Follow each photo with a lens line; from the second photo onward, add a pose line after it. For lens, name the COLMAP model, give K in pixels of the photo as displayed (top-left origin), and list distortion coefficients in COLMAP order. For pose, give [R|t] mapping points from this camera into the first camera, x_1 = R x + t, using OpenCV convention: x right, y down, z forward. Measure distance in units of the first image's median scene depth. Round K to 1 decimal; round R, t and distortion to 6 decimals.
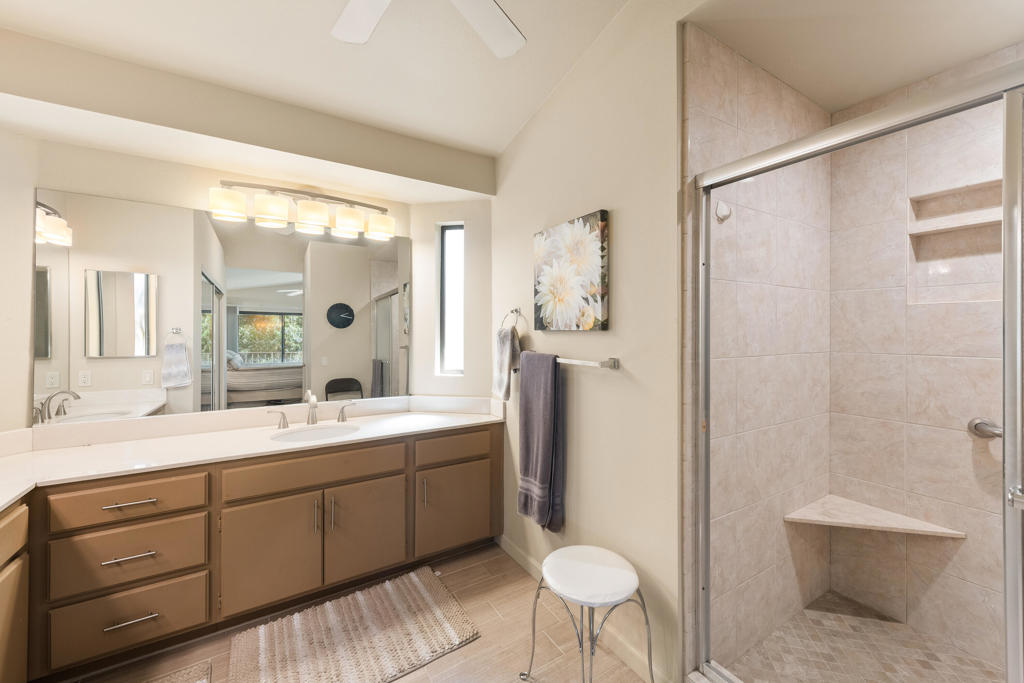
lens RADIAL K [[410.4, 0, 512.8], [0, 410.4, 335.0], [0, 0, 1]] dist [0.001653, -0.000043]
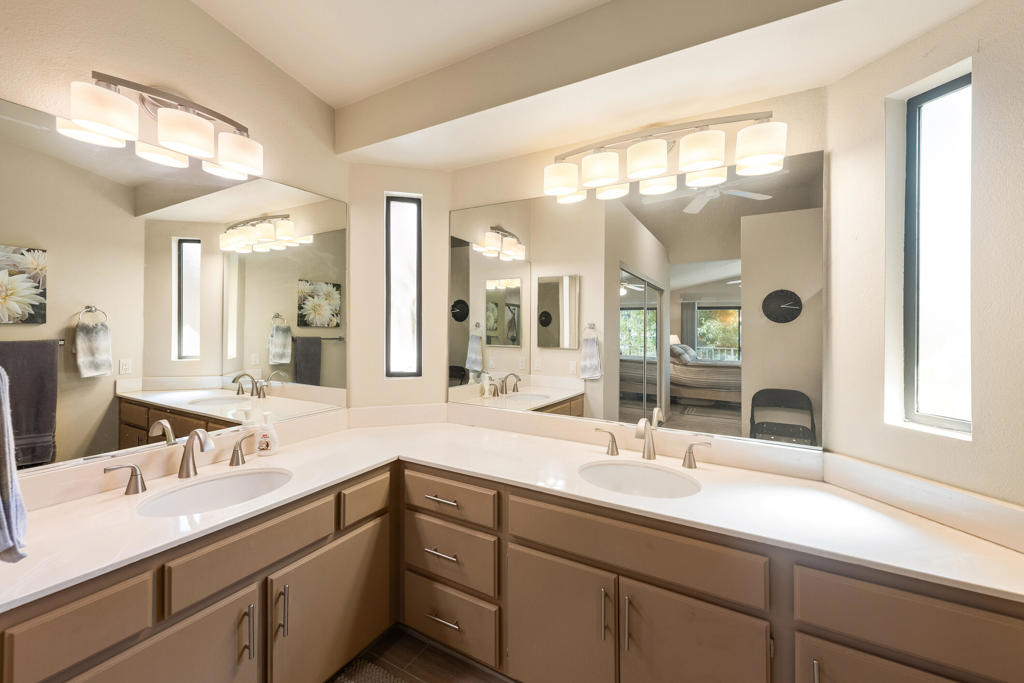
lens RADIAL K [[408.7, 0, 515.1], [0, 408.7, 321.0], [0, 0, 1]] dist [-0.003531, -0.000421]
pose [[0.482202, -0.011025, -0.875991, 0.014978], [-0.009121, 0.999803, -0.017604, -0.003670], [0.876013, 0.016479, 0.482007, 0.406880]]
